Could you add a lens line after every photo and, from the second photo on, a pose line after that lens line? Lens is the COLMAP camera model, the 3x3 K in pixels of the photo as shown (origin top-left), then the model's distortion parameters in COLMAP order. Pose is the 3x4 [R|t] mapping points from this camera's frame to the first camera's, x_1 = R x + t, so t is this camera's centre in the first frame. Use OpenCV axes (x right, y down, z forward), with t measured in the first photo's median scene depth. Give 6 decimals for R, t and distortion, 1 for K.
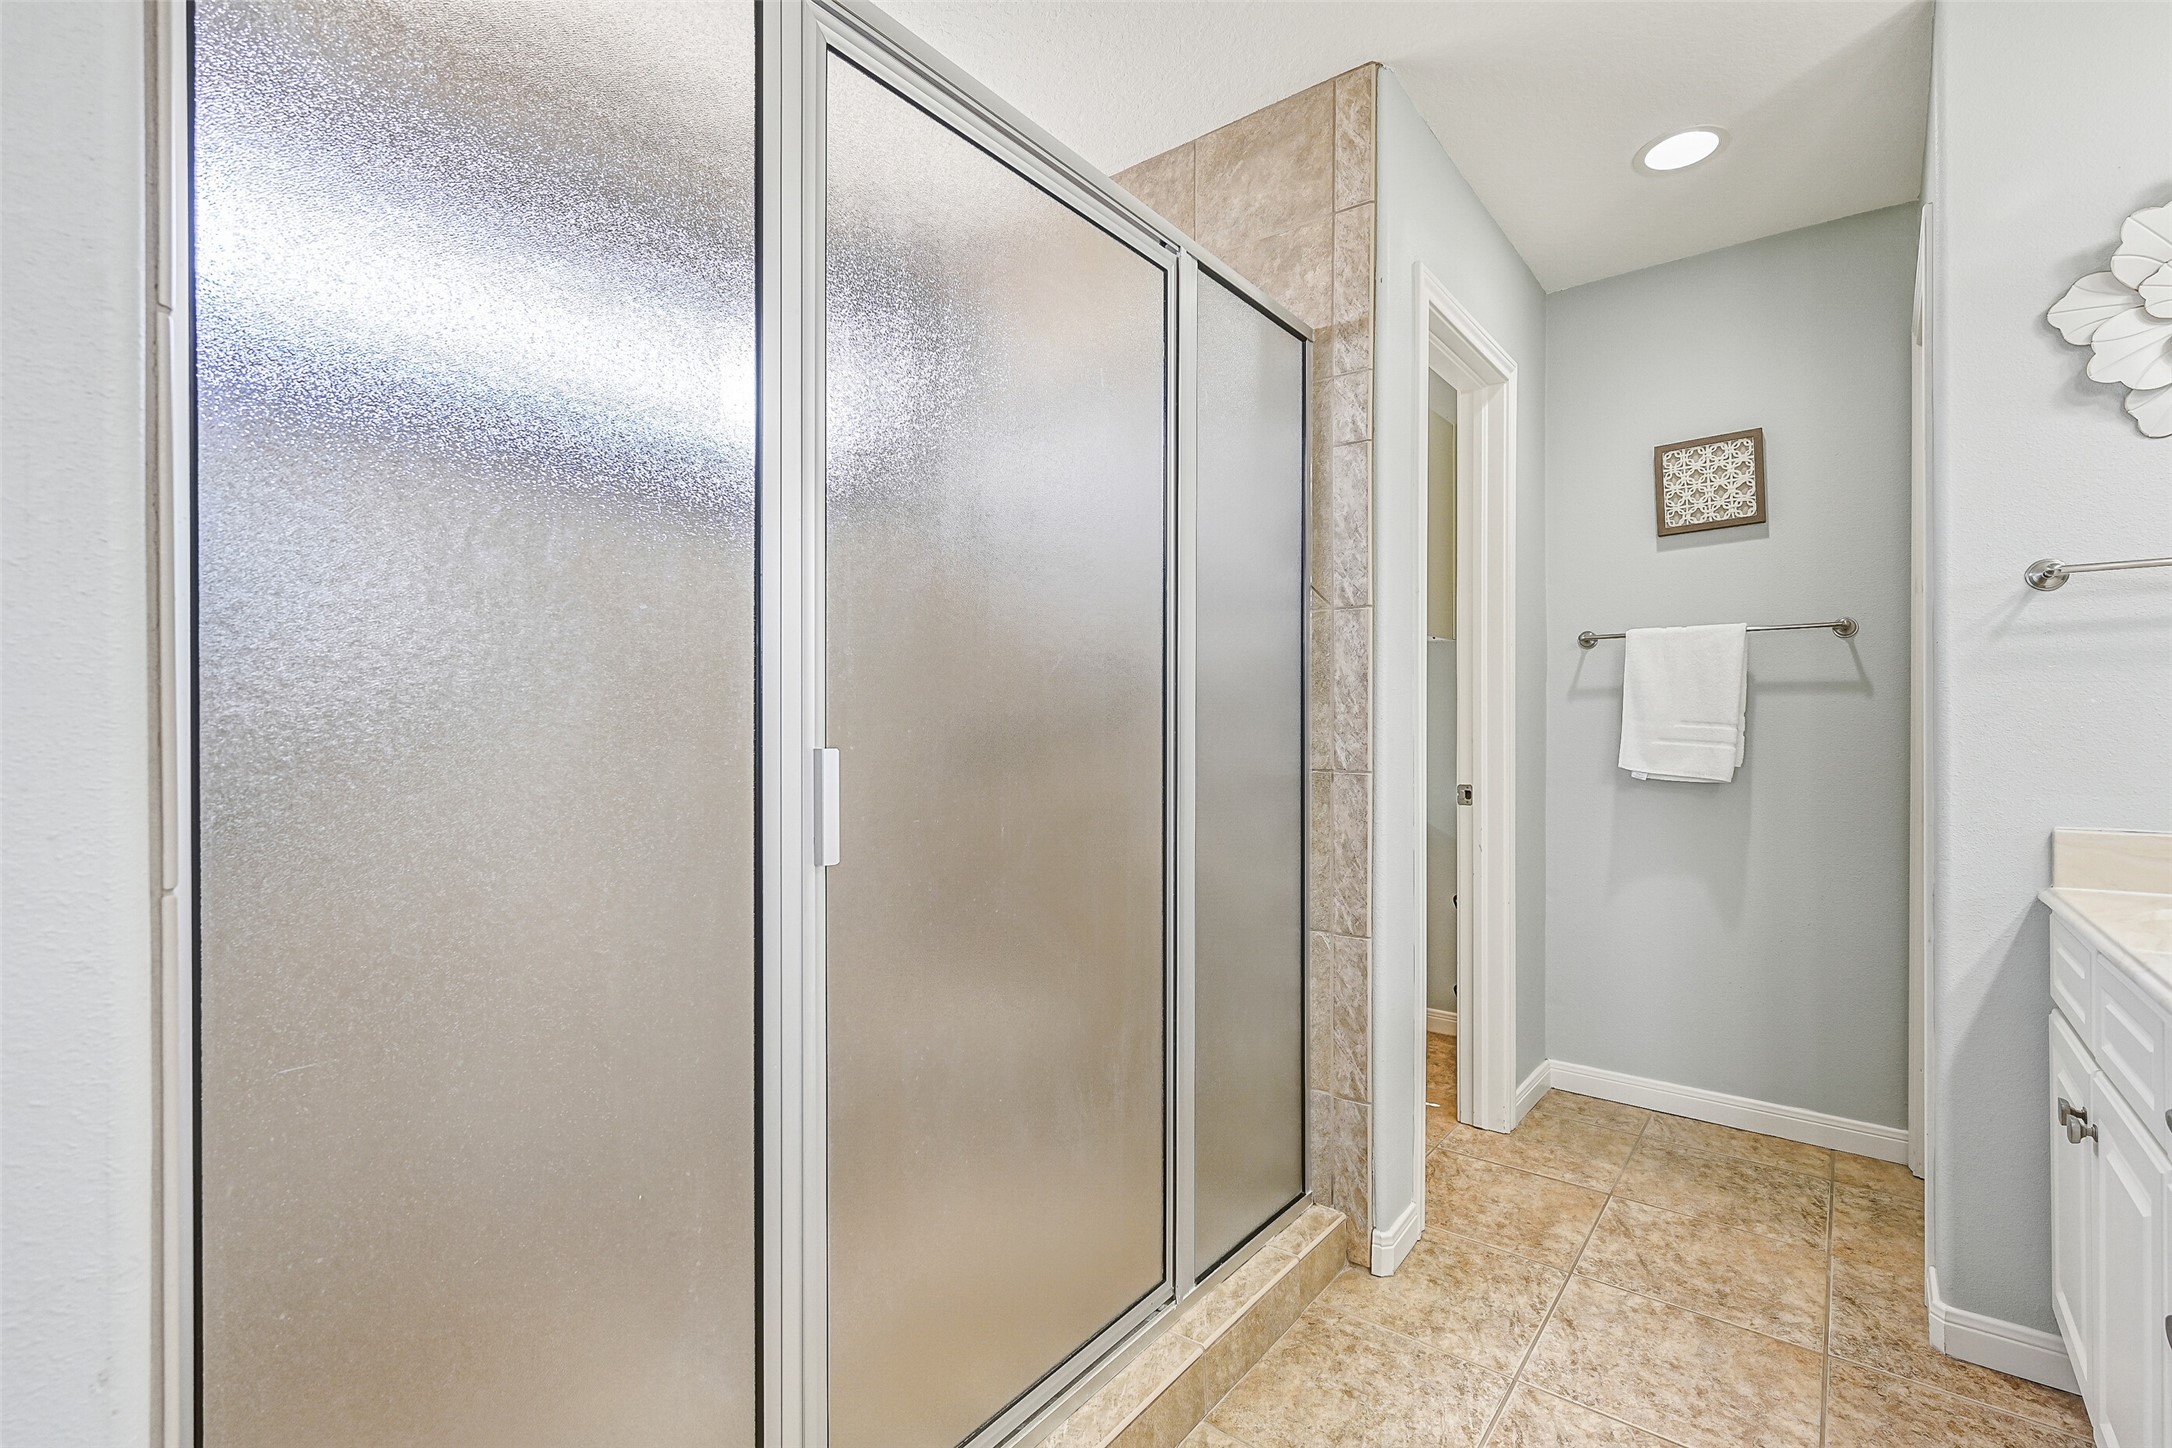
lens RADIAL K [[973.6, 0, 1077.5], [0, 973.6, 727.4], [0, 0, 1]] dist [0.001256, -0.000973]
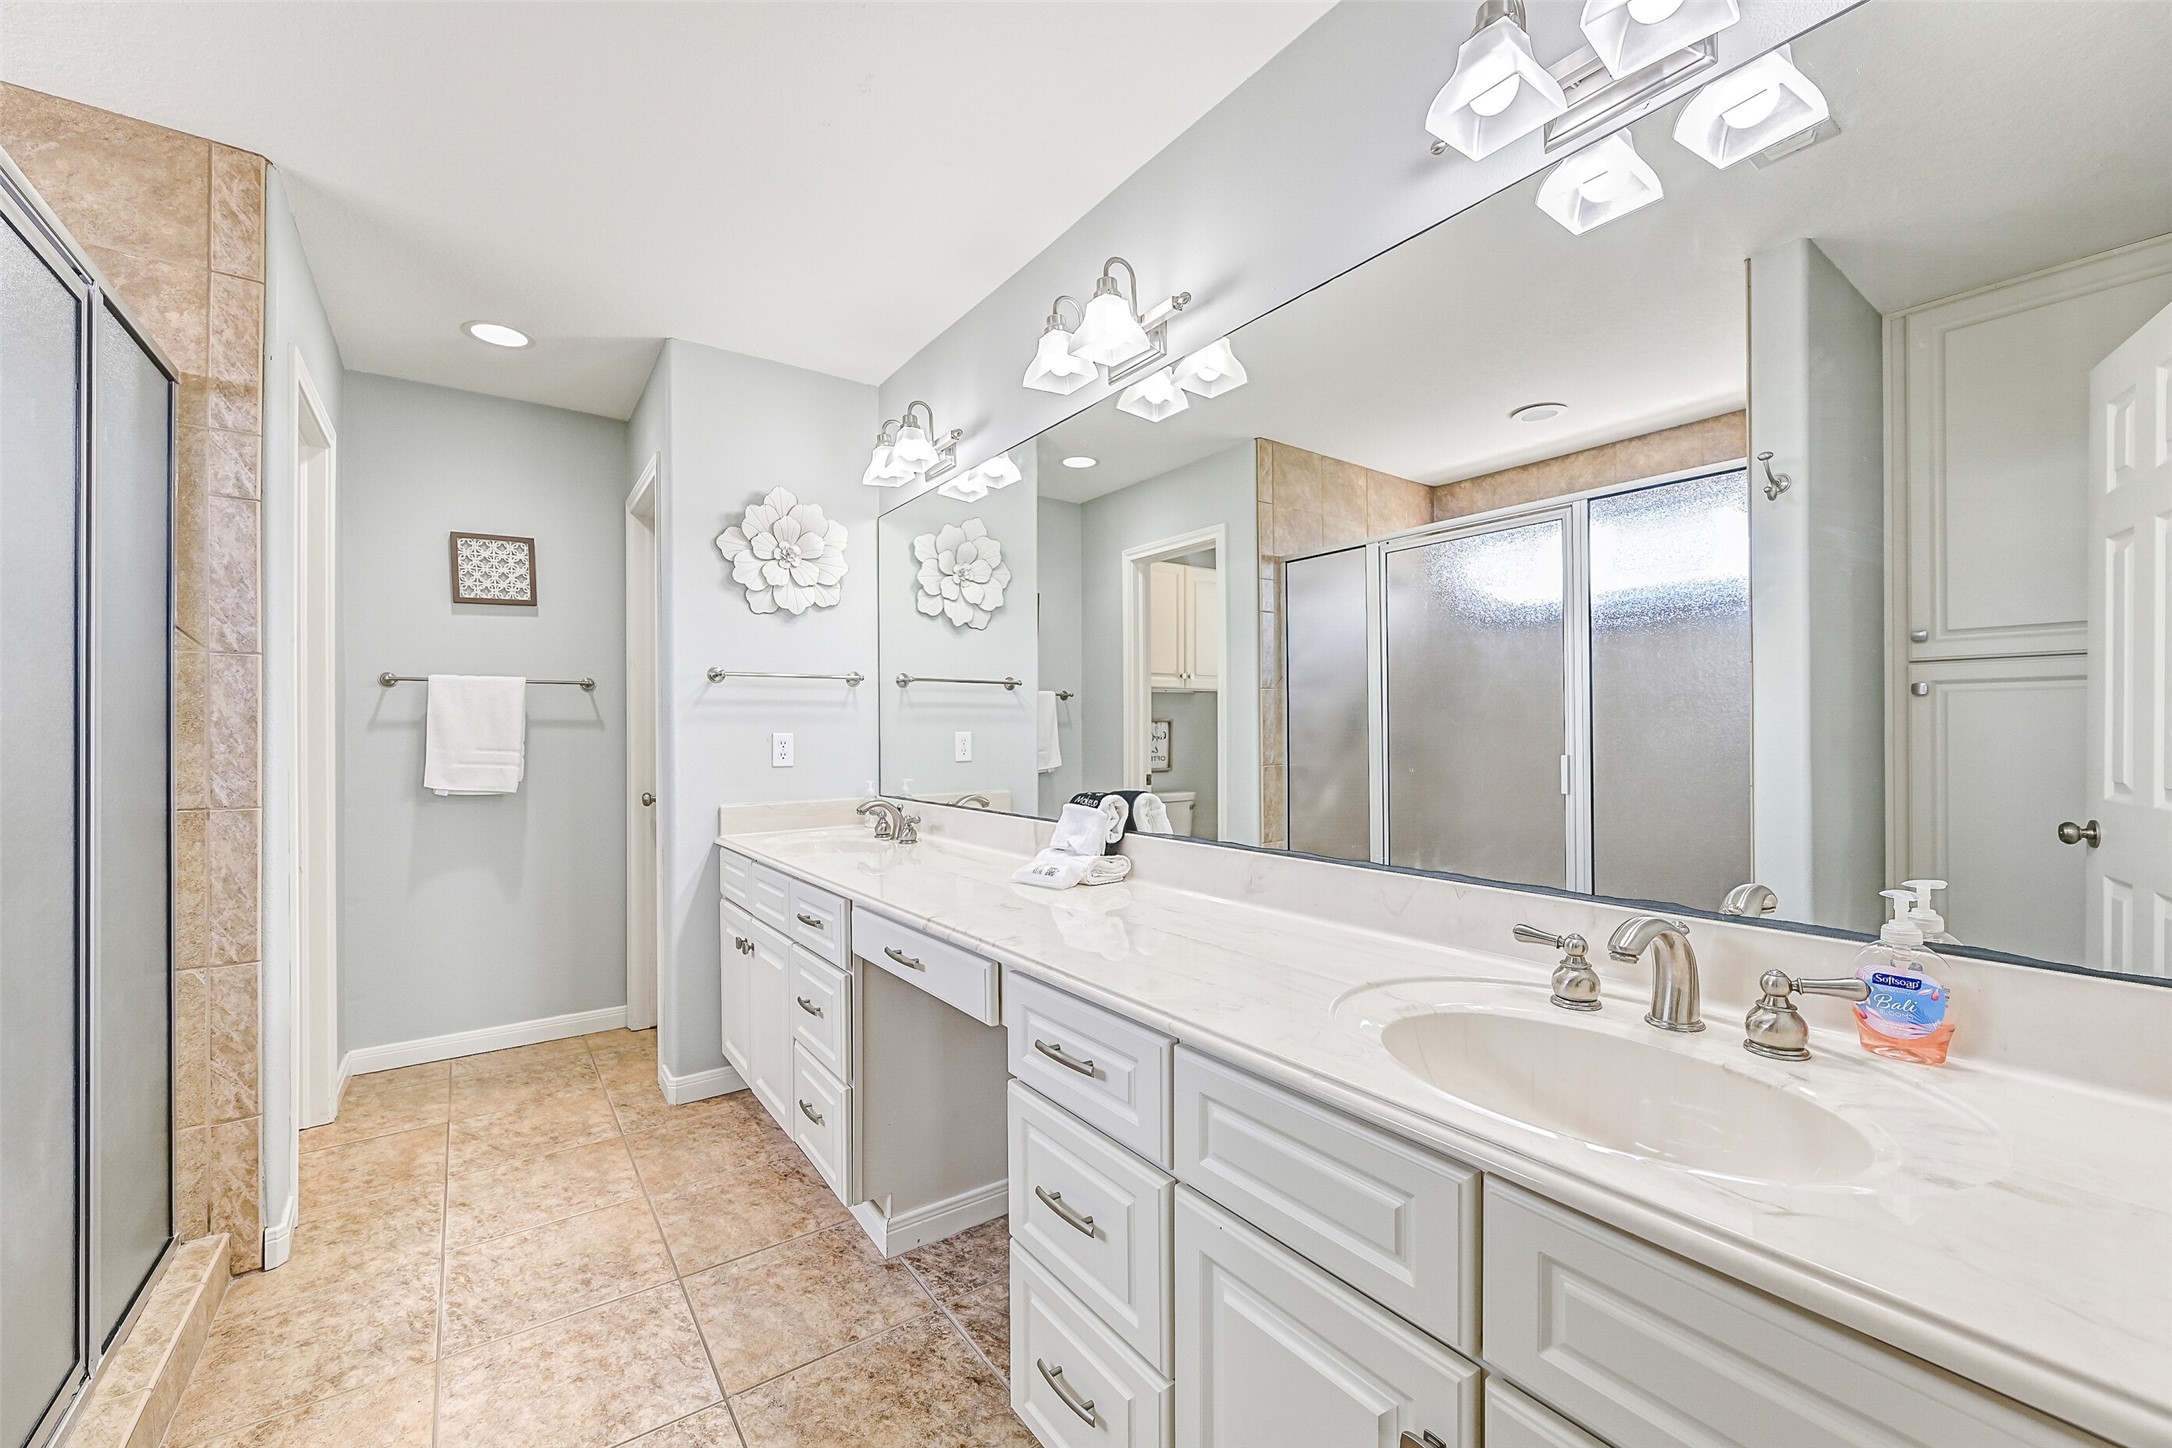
lens RADIAL K [[841.8, 0, 1083.4], [0, 841.8, 731.4], [0, 0, 1]] dist [-0.000617, -0.000100]
pose [[0.283398, 0.000753, 0.959002, -0.327762], [0.008733, 0.999956, -0.003366, -0.026387], [-0.958963, 0.009329, 0.283379, -0.138632]]
